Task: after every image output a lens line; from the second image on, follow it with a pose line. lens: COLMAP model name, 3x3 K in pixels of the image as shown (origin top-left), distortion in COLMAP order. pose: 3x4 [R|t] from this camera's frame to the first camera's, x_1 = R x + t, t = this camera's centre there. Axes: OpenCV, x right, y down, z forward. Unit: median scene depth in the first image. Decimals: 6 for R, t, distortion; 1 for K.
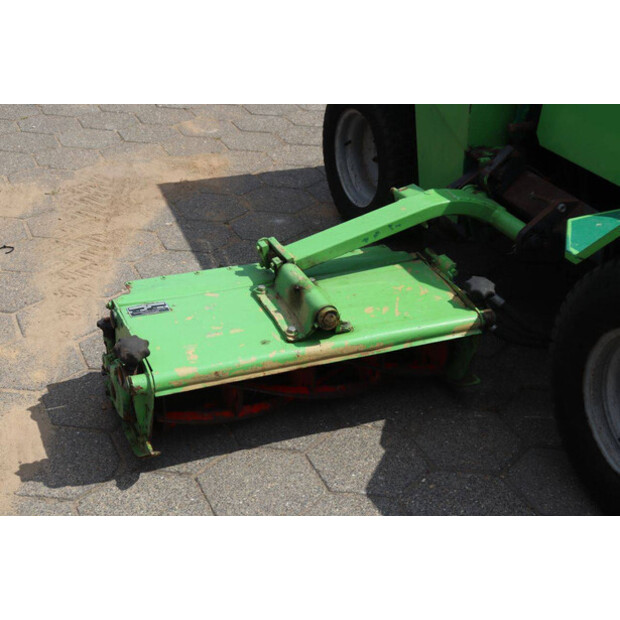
lens RADIAL K [[925.0, 0, 310.0], [0, 925.0, 310.0], [0, 0, 1]] dist [0.108275, 0.071844]
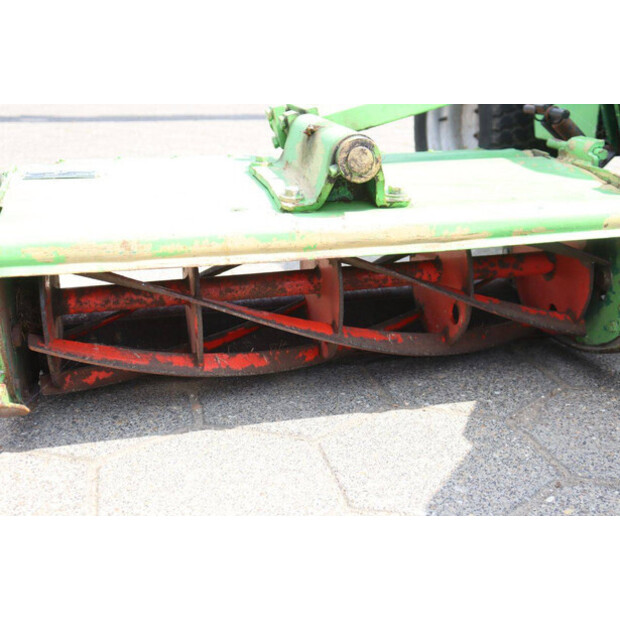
lens RADIAL K [[751.5, 0, 317.0], [0, 751.5, 310.0], [0, 0, 1]] dist [0.005419, 0.043469]
pose [[0.987429, 0.020371, -0.156748, 0.060549], [-0.045214, 0.986626, -0.156606, 0.148677], [0.151461, 0.161725, 0.975143, 0.570960]]
